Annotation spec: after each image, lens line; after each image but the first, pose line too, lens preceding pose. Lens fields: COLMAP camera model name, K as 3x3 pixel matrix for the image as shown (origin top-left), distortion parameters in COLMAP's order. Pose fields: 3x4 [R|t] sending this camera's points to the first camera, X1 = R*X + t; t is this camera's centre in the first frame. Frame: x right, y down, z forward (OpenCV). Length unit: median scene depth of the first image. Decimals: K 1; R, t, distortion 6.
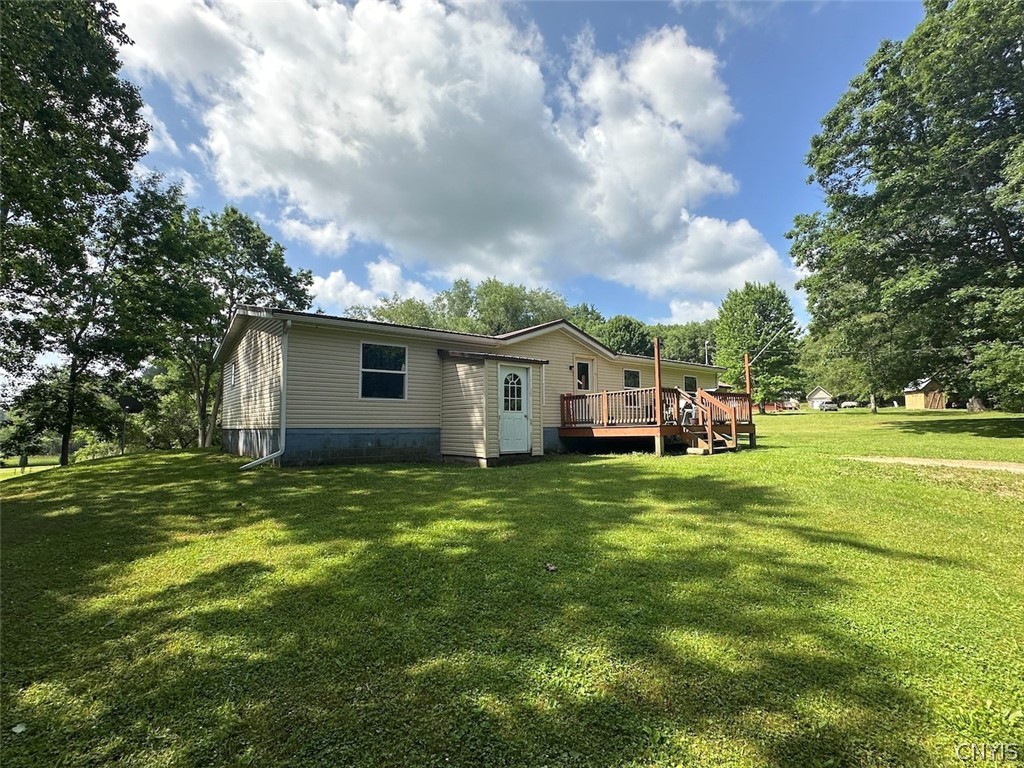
lens RADIAL K [[477.2, 0, 508.7], [0, 477.2, 386.7], [0, 0, 1]] dist [0.001492, 0.000076]
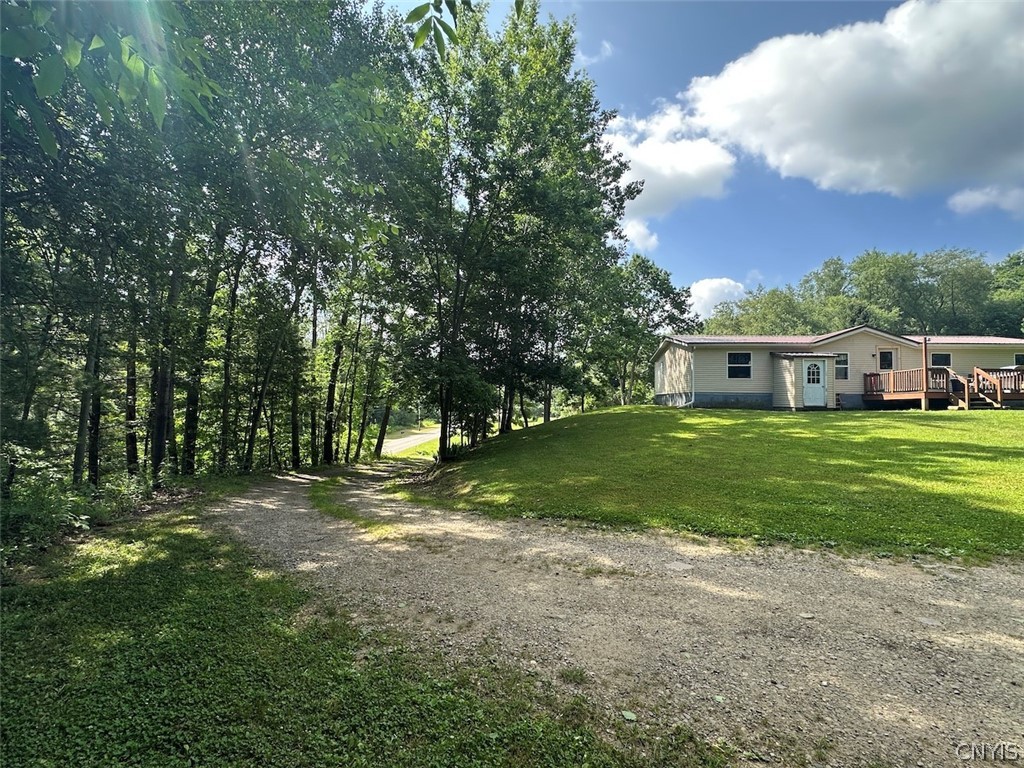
lens RADIAL K [[455.7, 0, 508.8], [0, 455.7, 385.1], [0, 0, 1]] dist [0.002943, 0.000330]
pose [[0.729076, -0.009318, -0.684370, 0.339522], [0.038053, 0.998913, 0.026938, -0.035506], [0.683374, -0.045682, 0.728638, -1.058570]]
